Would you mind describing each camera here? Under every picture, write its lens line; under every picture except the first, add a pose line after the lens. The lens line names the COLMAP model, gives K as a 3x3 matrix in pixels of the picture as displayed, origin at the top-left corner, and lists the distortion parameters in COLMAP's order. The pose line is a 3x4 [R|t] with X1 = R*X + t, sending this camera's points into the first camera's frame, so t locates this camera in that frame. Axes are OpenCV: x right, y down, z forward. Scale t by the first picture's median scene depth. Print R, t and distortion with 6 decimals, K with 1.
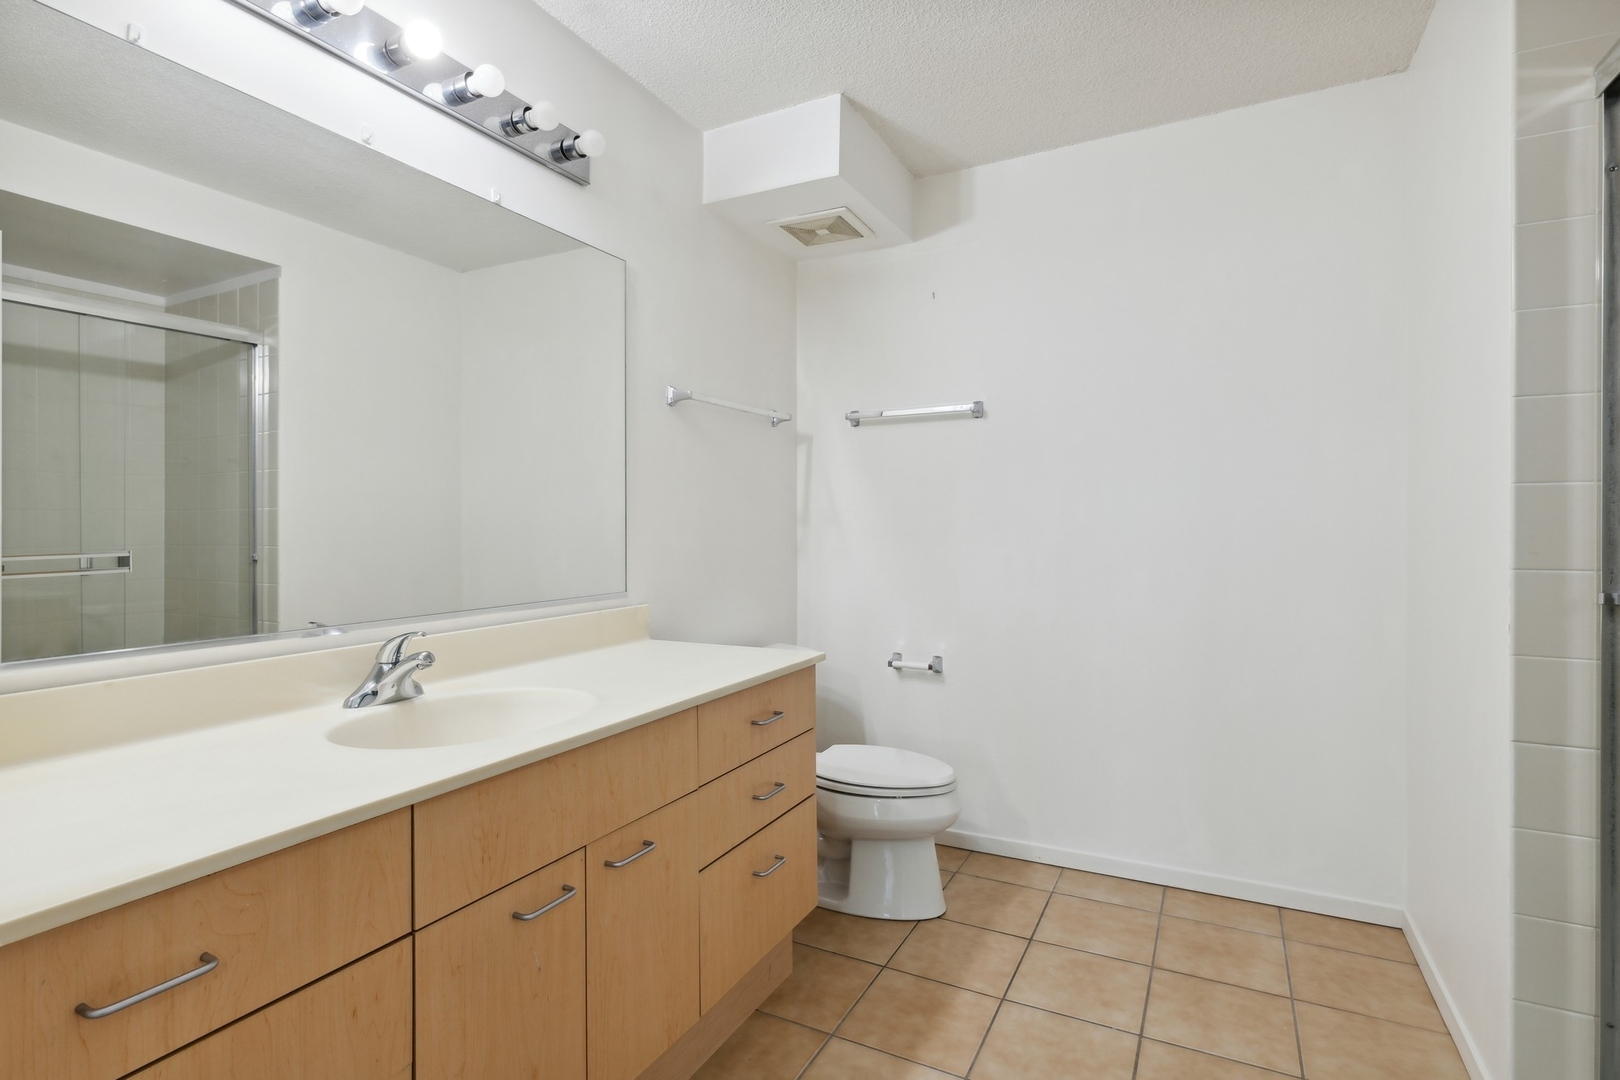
lens RADIAL K [[779.1, 0, 817.1], [0, 779.1, 539.9], [0, 0, 1]] dist [0.004246, -0.000680]
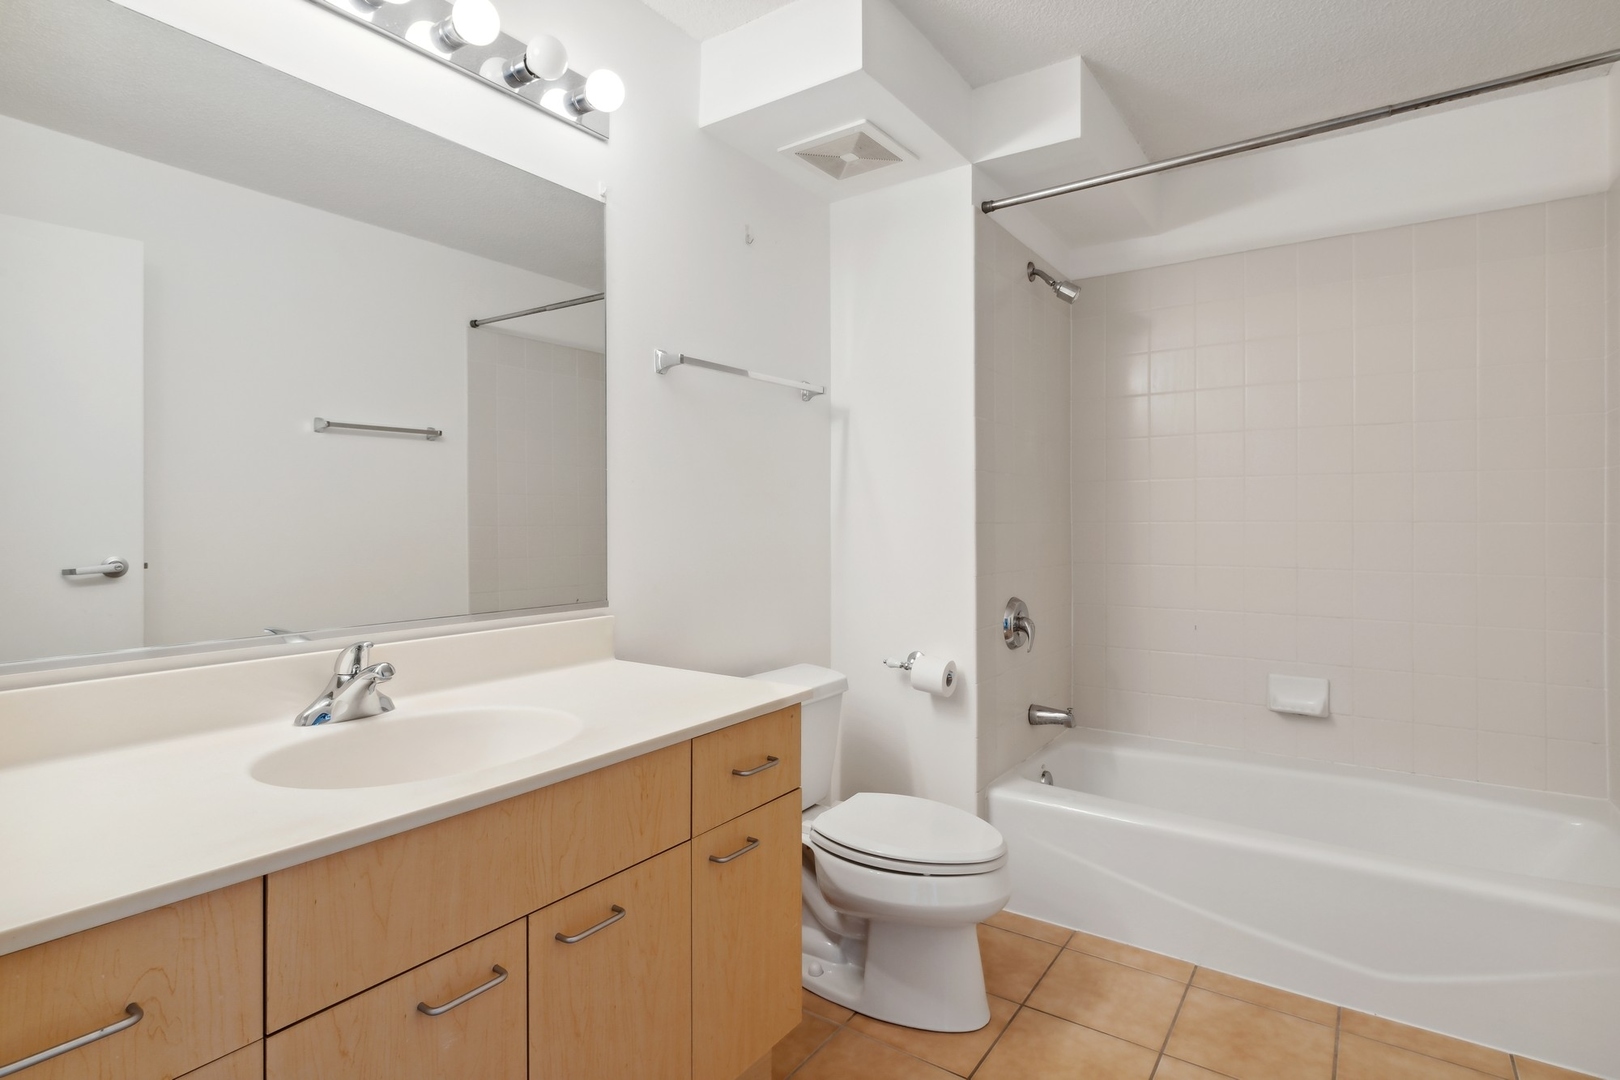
lens RADIAL K [[817.6, 0, 799.3], [0, 817.6, 529.4], [0, 0, 1]] dist [-0.003333, 0.000467]
pose [[0.989518, 0.000052, -0.144409, 0.086644], [-0.000553, 0.999994, -0.003433, -0.004764], [0.144408, 0.003477, 0.989512, 0.166520]]
